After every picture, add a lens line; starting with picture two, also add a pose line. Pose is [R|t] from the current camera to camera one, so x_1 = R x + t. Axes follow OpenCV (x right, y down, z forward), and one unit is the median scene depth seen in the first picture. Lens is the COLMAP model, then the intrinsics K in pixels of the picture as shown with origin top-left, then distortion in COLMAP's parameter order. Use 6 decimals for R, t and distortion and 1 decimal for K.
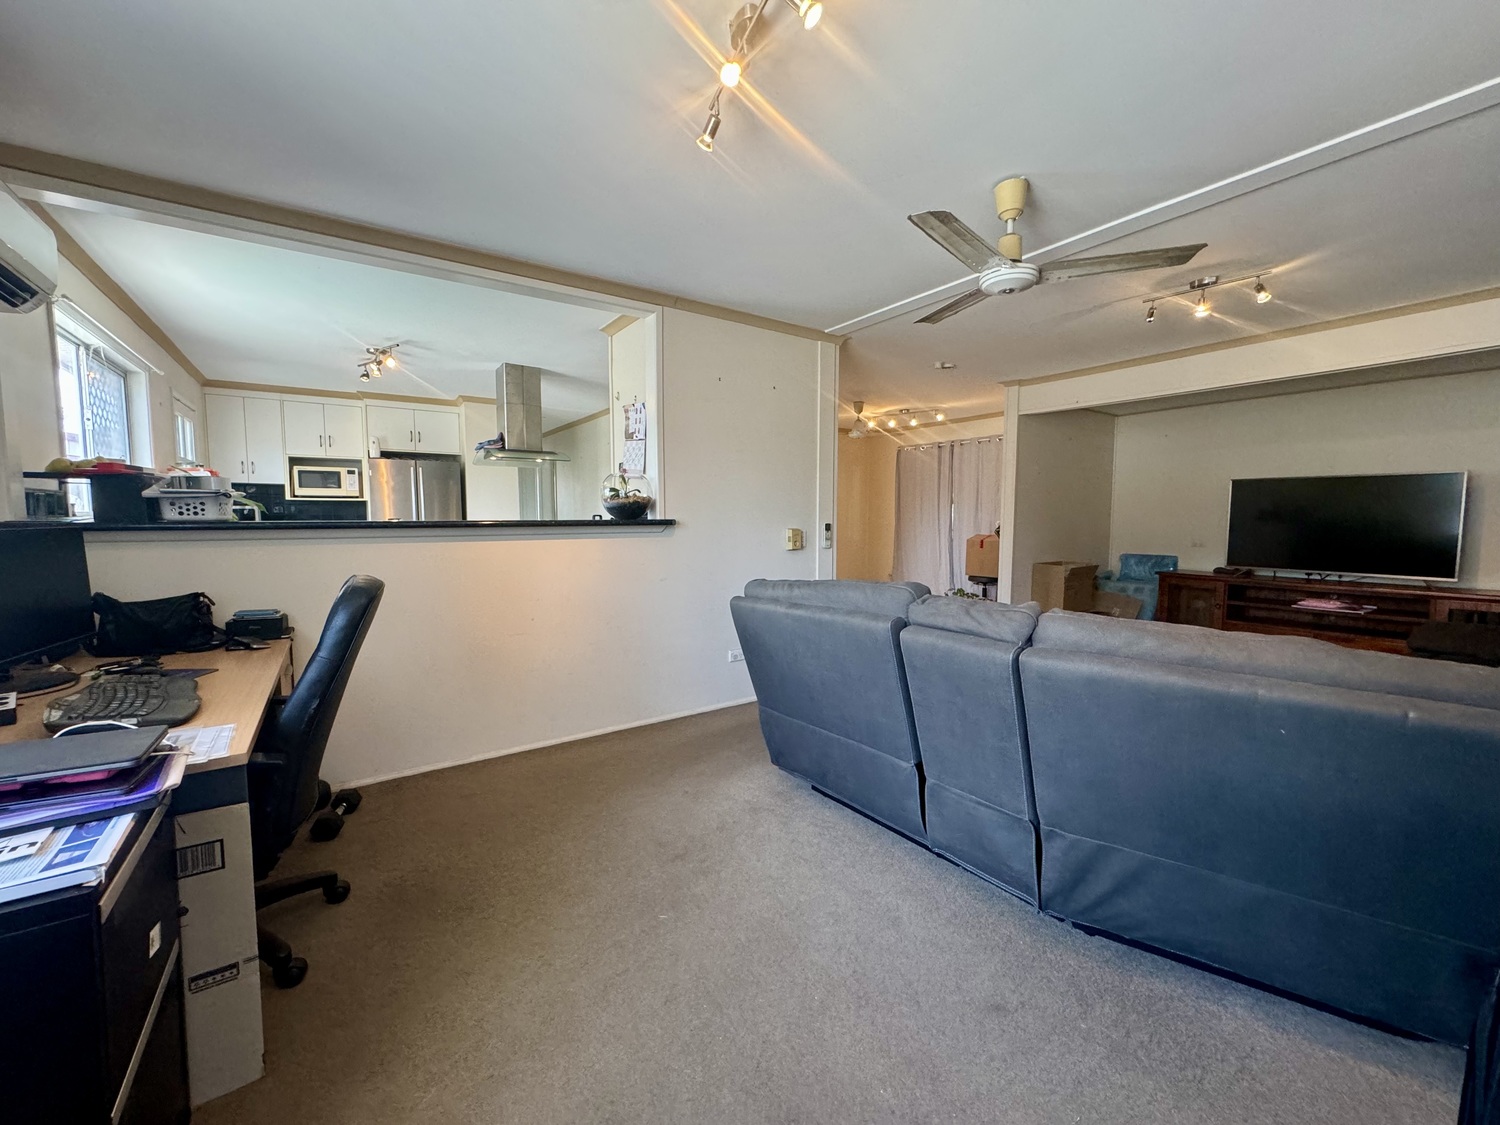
lens RADIAL K [[598.6, 0, 749.8], [0, 598.6, 560.0], [0, 0, 1]] dist [-0.000900, 0.000261]
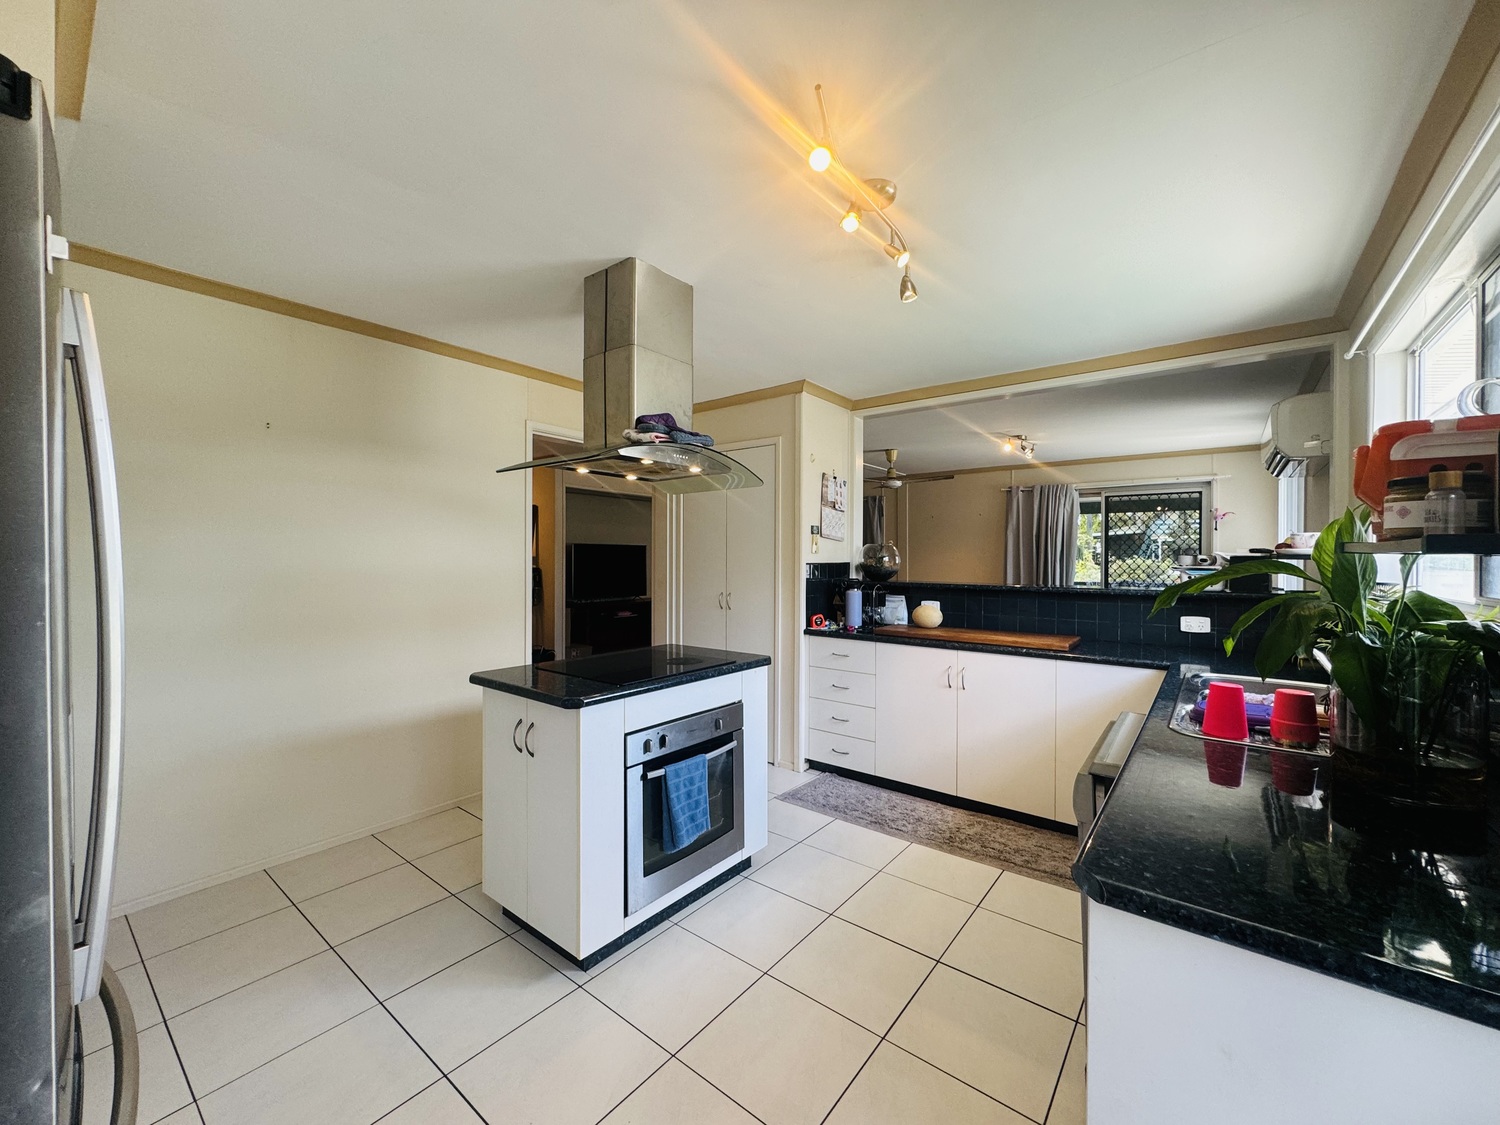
lens RADIAL K [[598.6, 0, 749.8], [0, 598.6, 560.0], [0, 0, 1]] dist [-0.000900, 0.000261]
pose [[-0.288145, -0.004851, 0.957575, -1.081050], [0.070243, 0.997186, 0.026189, -0.131205], [-0.955007, 0.074809, -0.286993, 1.321578]]
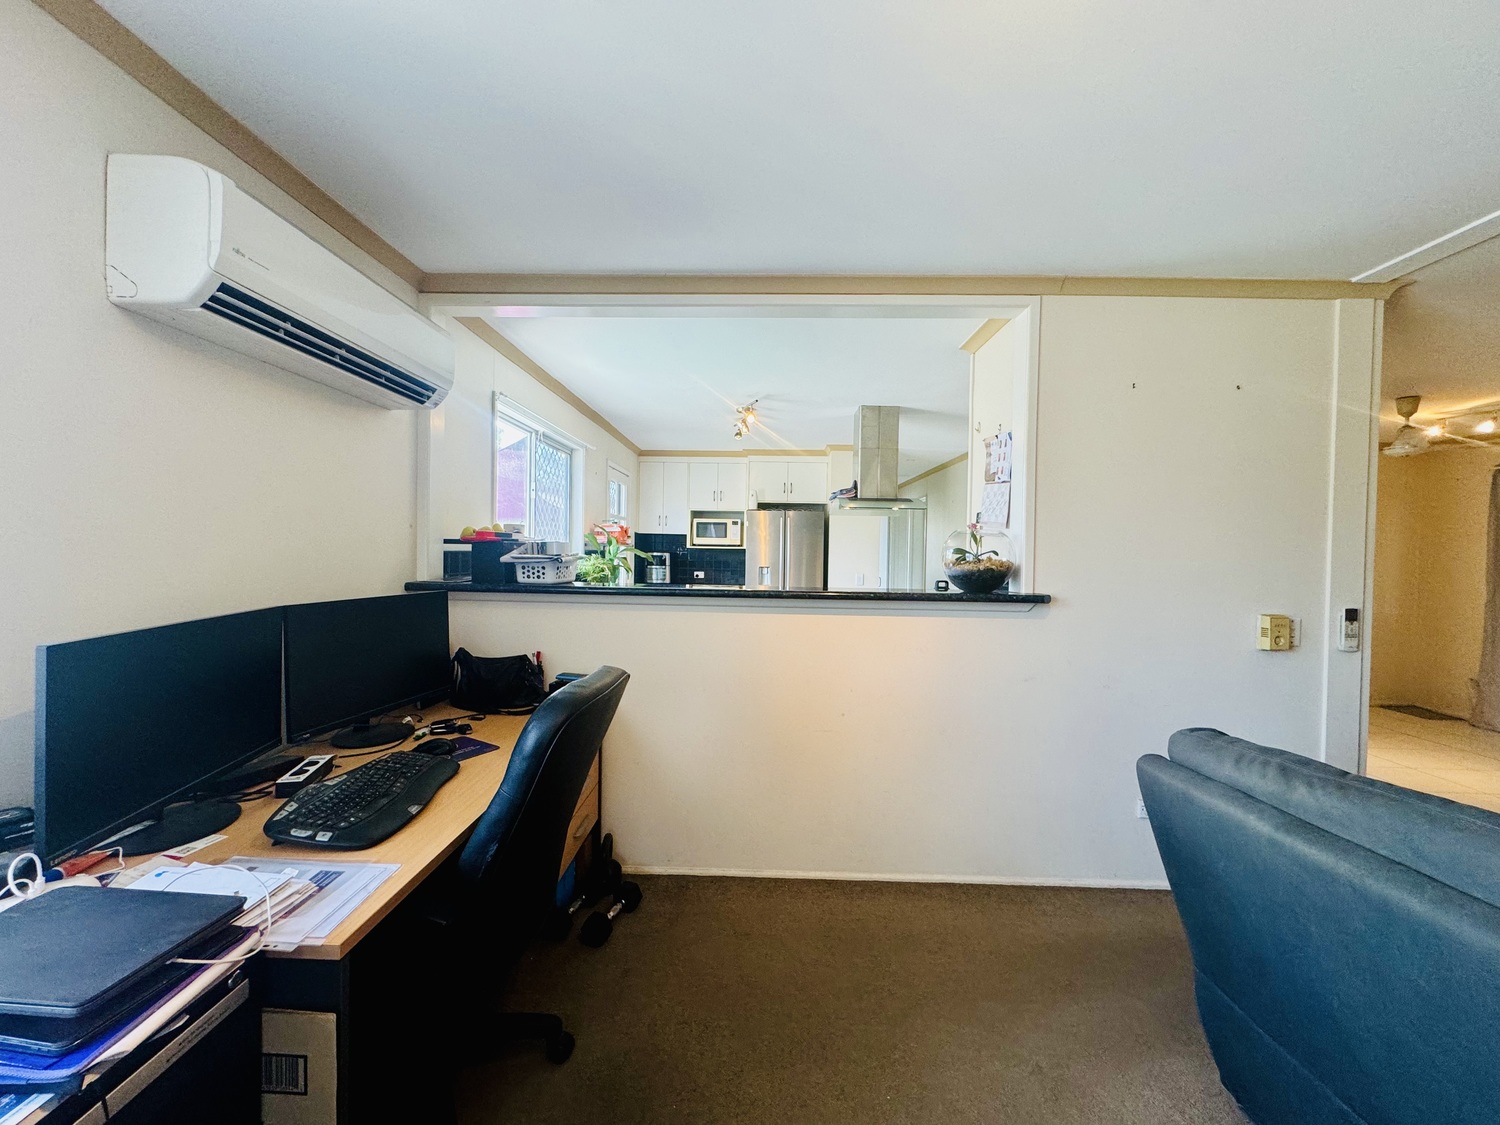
lens RADIAL K [[598.6, 0, 749.8], [0, 598.6, 560.0], [0, 0, 1]] dist [-0.000900, 0.000261]
pose [[0.809848, 0.023545, -0.586167, -0.001512], [-0.061968, 0.997037, -0.045566, -0.045850], [0.583357, 0.073225, 0.808908, 0.199289]]
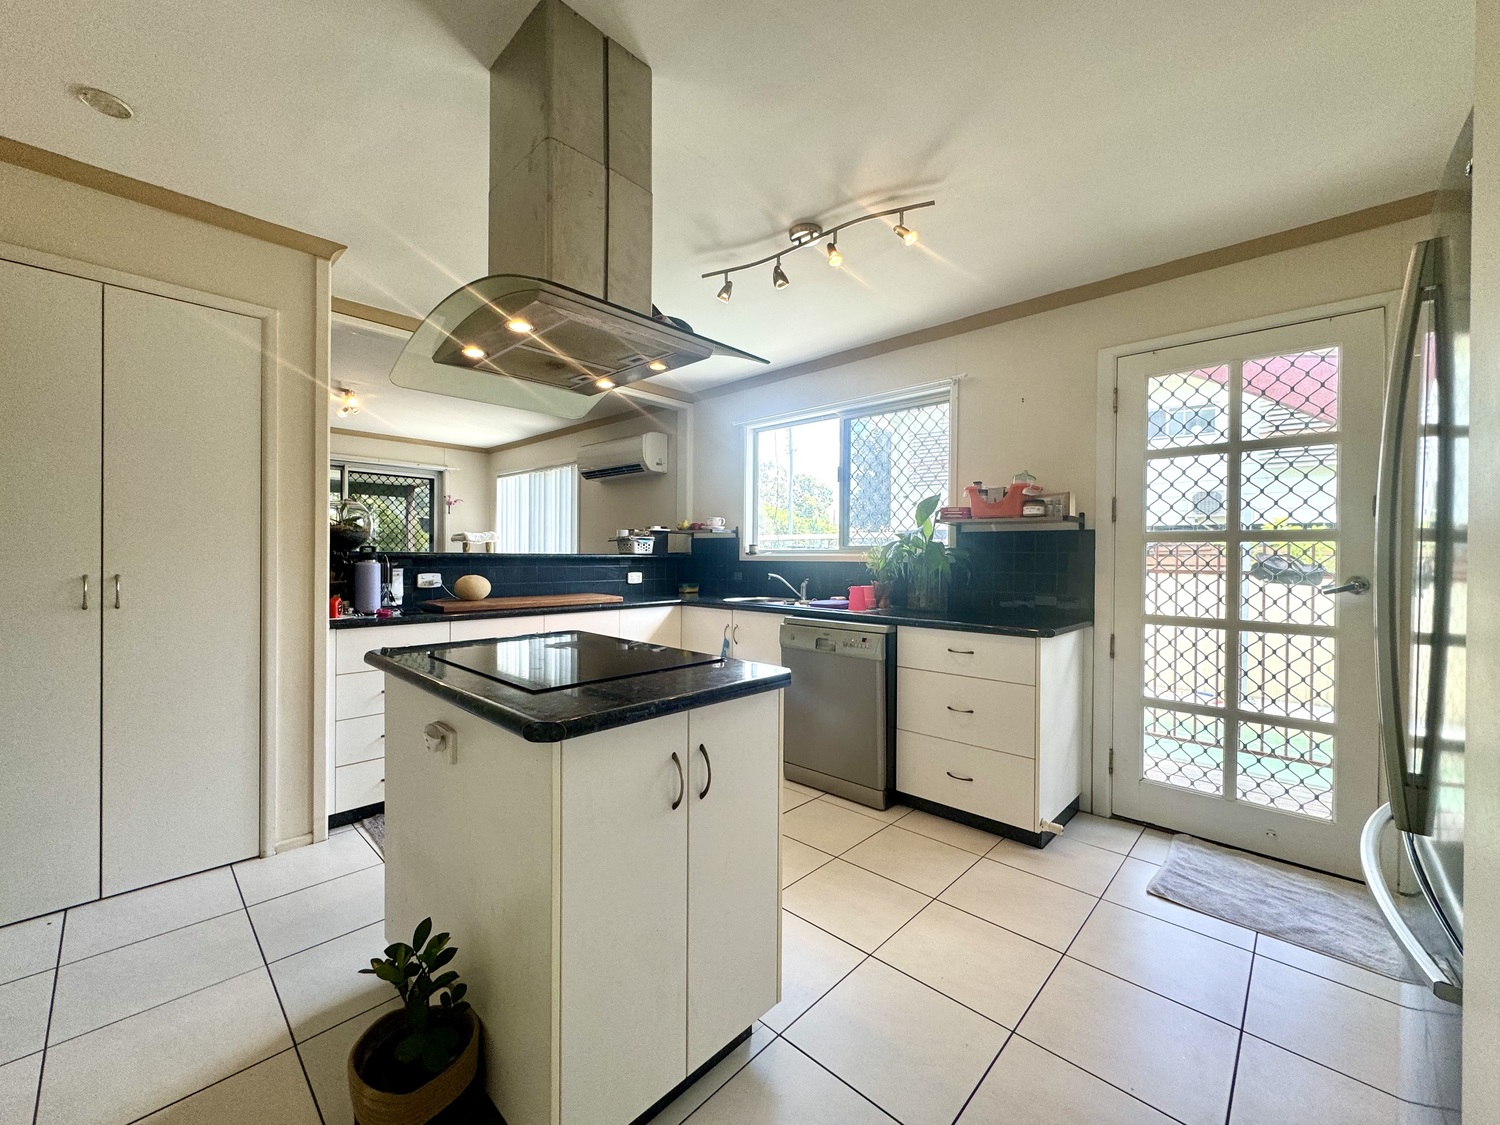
lens RADIAL K [[598.6, 0, 749.8], [0, 598.6, 560.0], [0, 0, 1]] dist [-0.000900, 0.000261]
pose [[-0.978125, -0.008289, -0.207851, -0.506813], [-0.026032, 0.996228, 0.082774, -0.118424], [0.206381, 0.086374, -0.974652, 1.667341]]
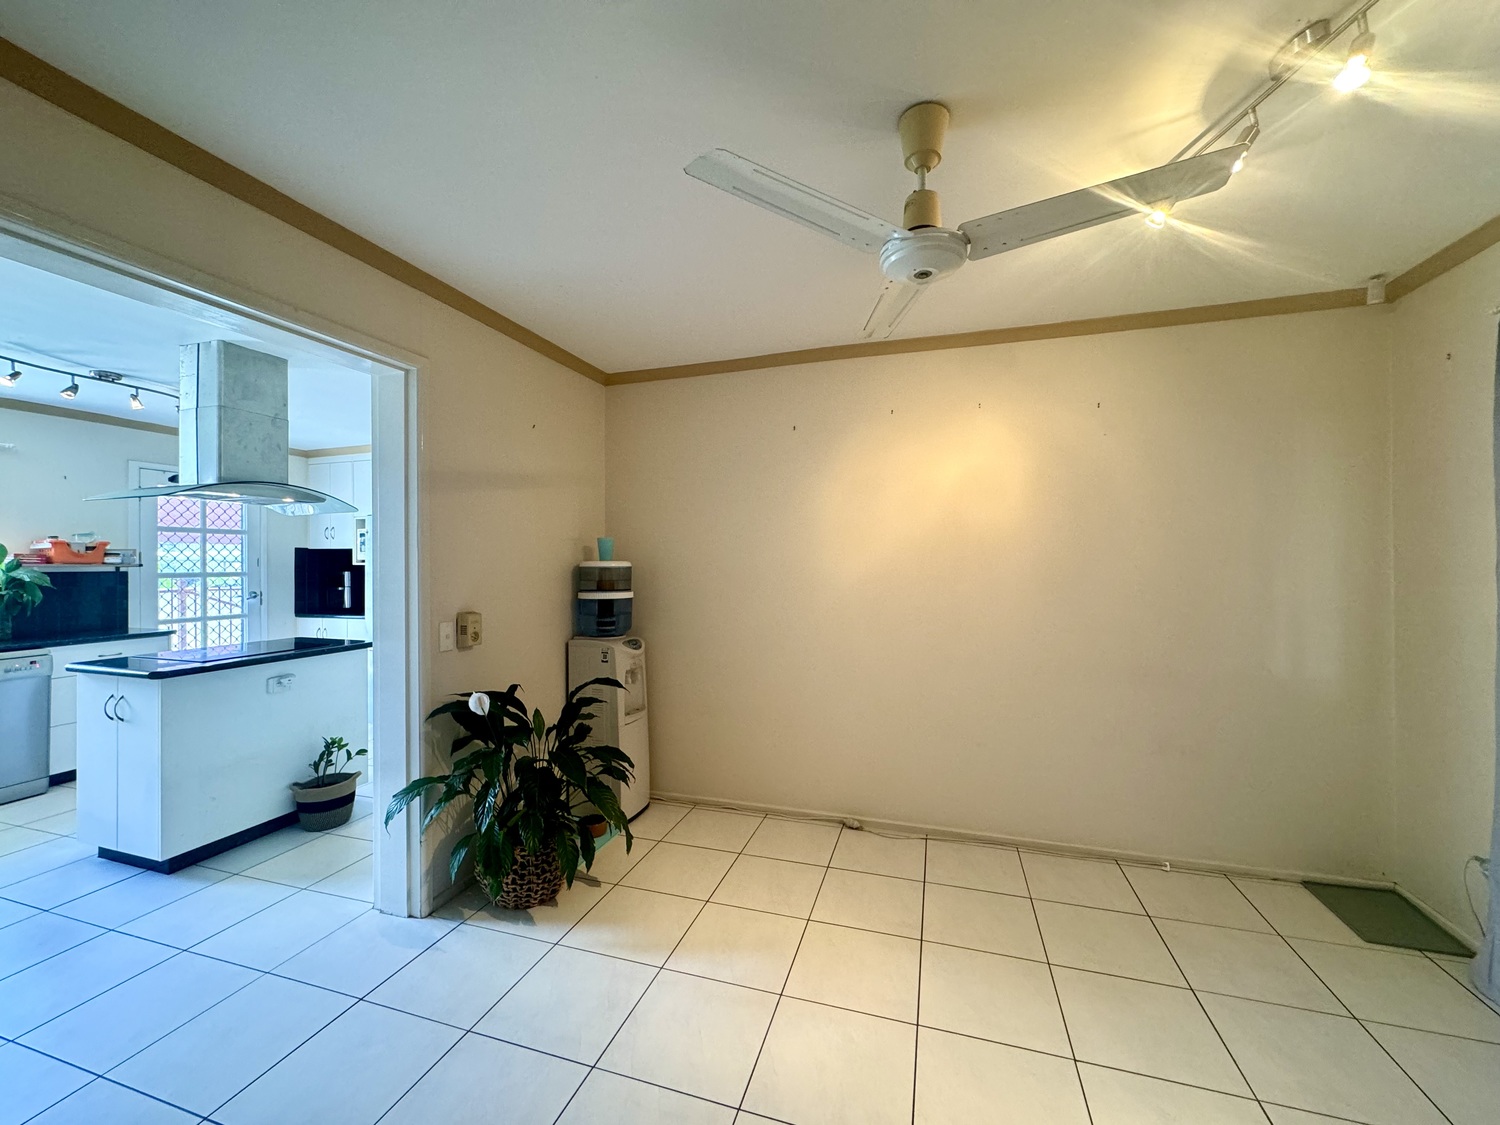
lens RADIAL K [[598.6, 0, 749.8], [0, 598.6, 560.0], [0, 0, 1]] dist [-0.000900, 0.000261]
pose [[0.615172, -0.007703, -0.788355, 0.505724], [-0.054339, 0.997160, -0.052146, -0.132145], [0.786518, 0.074917, 0.613007, 1.311936]]
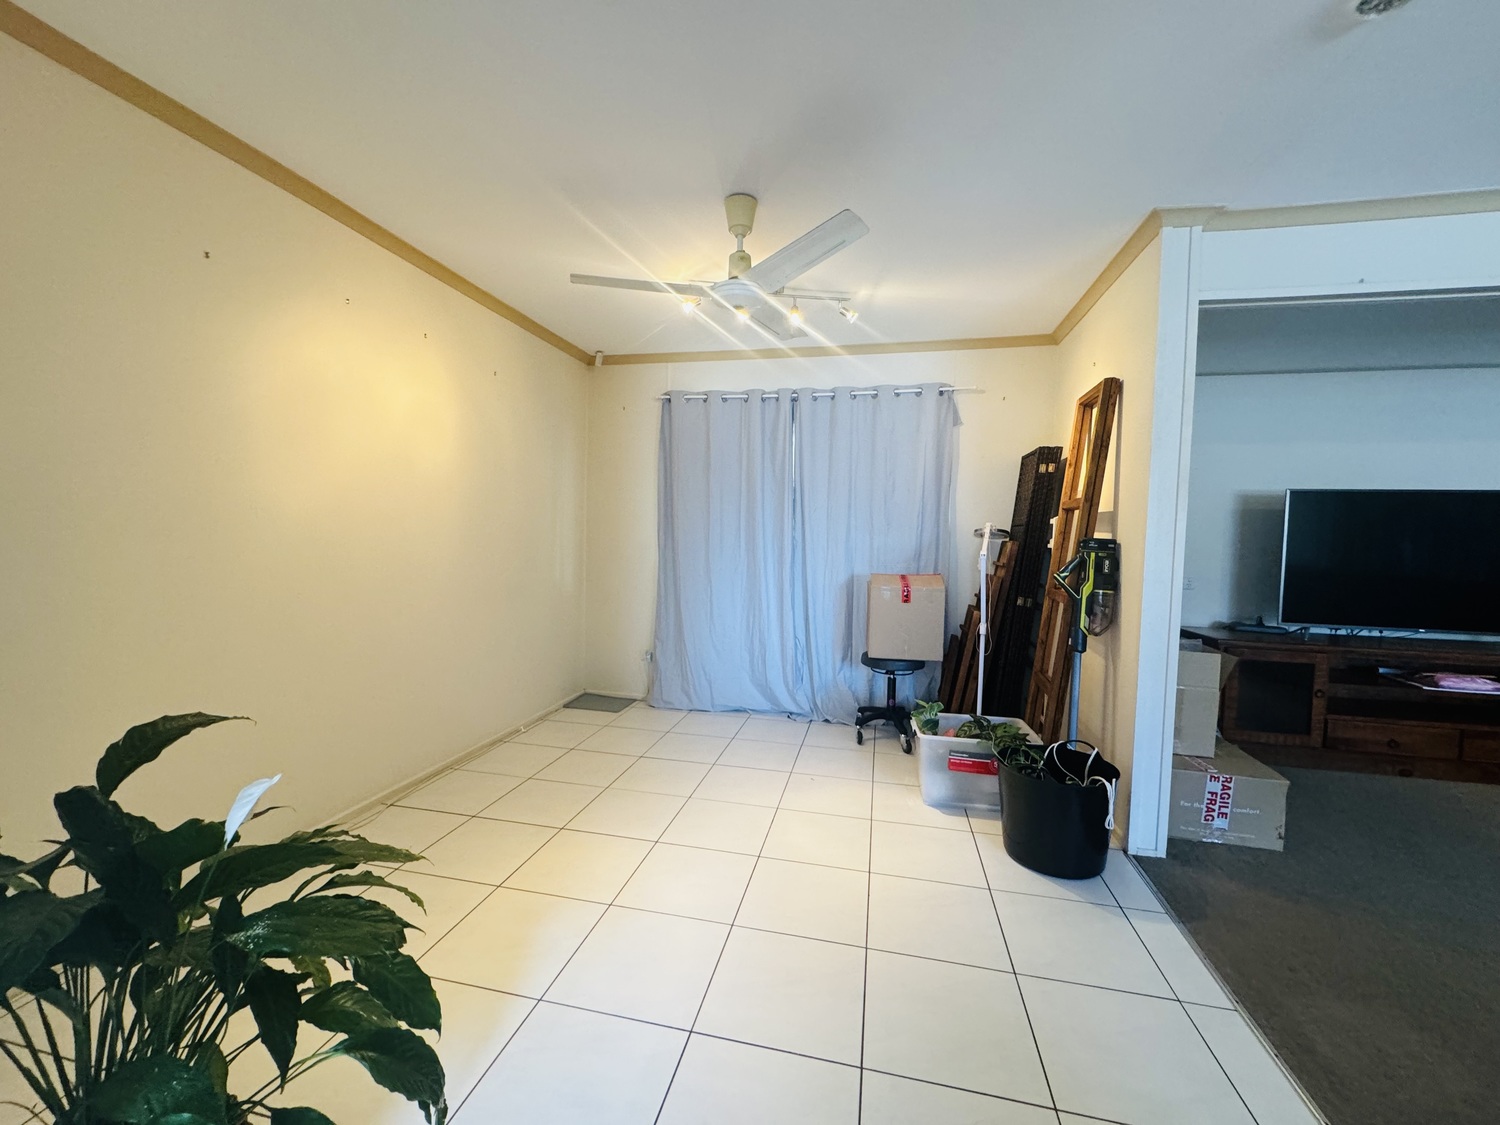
lens RADIAL K [[598.6, 0, 749.8], [0, 598.6, 560.0], [0, 0, 1]] dist [-0.000900, 0.000261]
pose [[0.737335, -0.021501, 0.675185, -0.072627], [0.031417, 0.999503, -0.002480, -0.098421], [-0.674796, 0.023040, 0.737644, 1.201125]]
